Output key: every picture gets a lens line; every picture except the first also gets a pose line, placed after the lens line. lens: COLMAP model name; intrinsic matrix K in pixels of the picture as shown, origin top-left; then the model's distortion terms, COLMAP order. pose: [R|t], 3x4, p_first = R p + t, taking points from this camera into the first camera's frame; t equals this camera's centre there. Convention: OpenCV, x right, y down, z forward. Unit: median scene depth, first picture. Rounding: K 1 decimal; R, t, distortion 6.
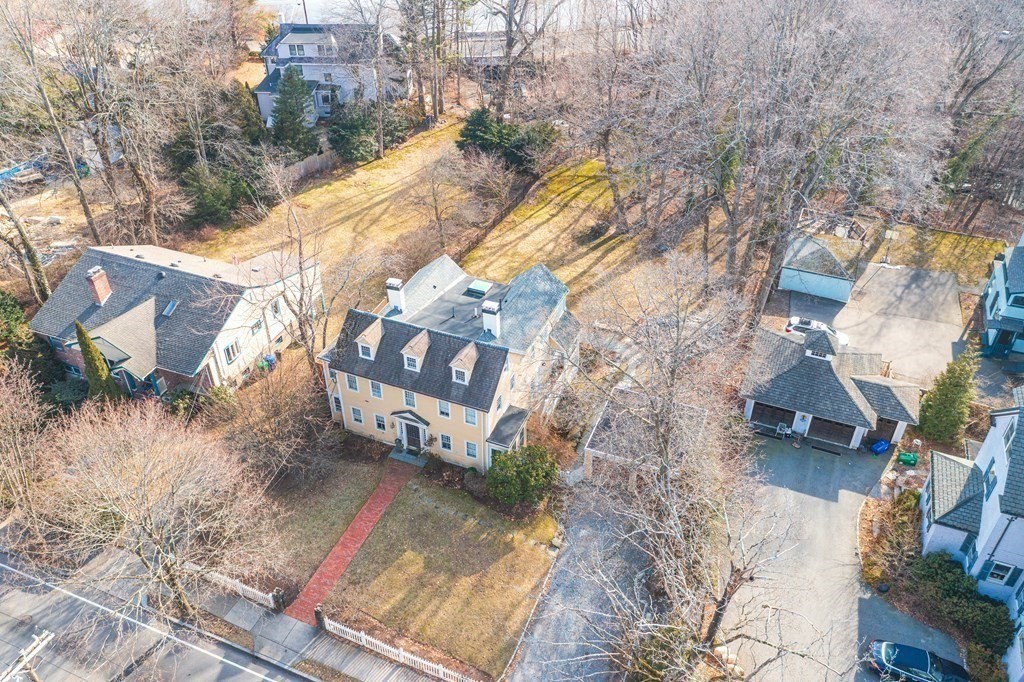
lens RADIAL K [[800.2, 0, 512.0], [0, 800.2, 341.0], [0, 0, 1]] dist [0.004856, 0.014896]
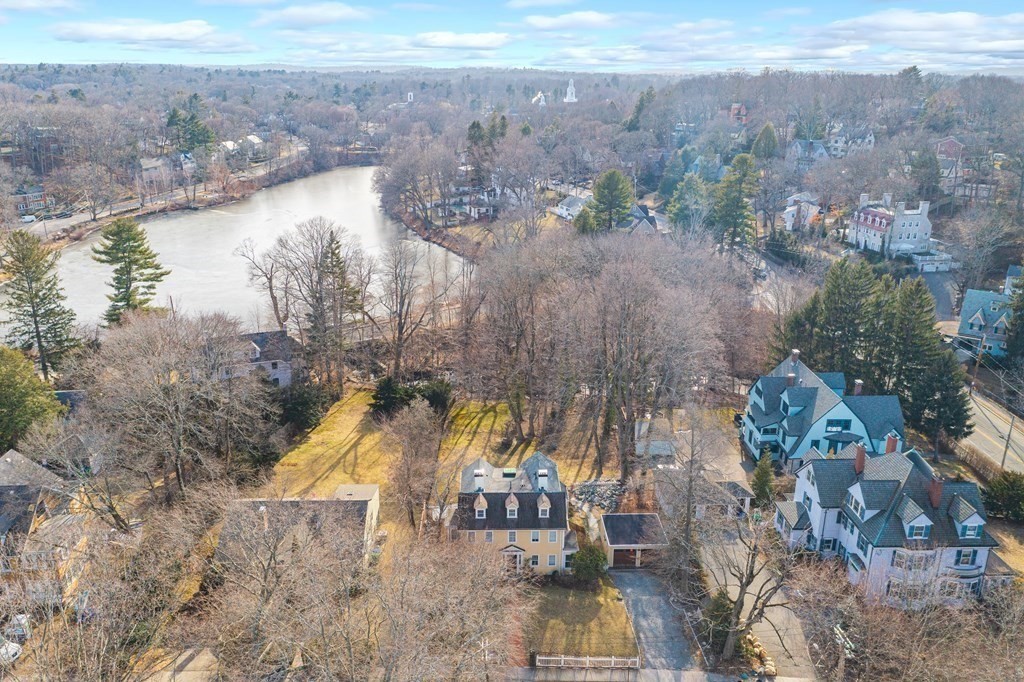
lens RADIAL K [[800.2, 0, 512.0], [0, 800.2, 341.0], [0, 0, 1]] dist [0.004856, 0.014896]
pose [[0.912271, -0.119212, 0.391855, -0.689662], [0.238455, 0.932439, -0.271472, 0.137284], [-0.333018, 0.341096, 0.879063, -0.555327]]
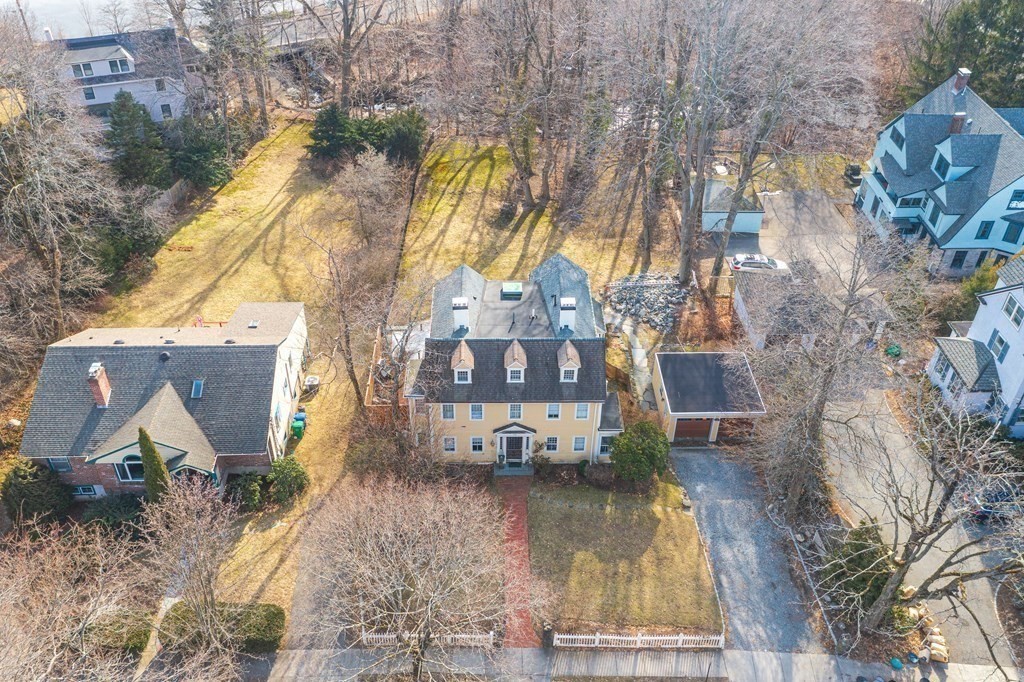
lens RADIAL K [[883.6, 0, 512.0], [0, 883.6, 341.0], [0, 0, 1]] dist [0.004632, 0.019769]
pose [[0.915174, -0.237565, 0.325607, -0.446227], [0.231260, 0.971129, 0.058546, -0.074250], [-0.330115, 0.021720, 0.943691, -0.037196]]
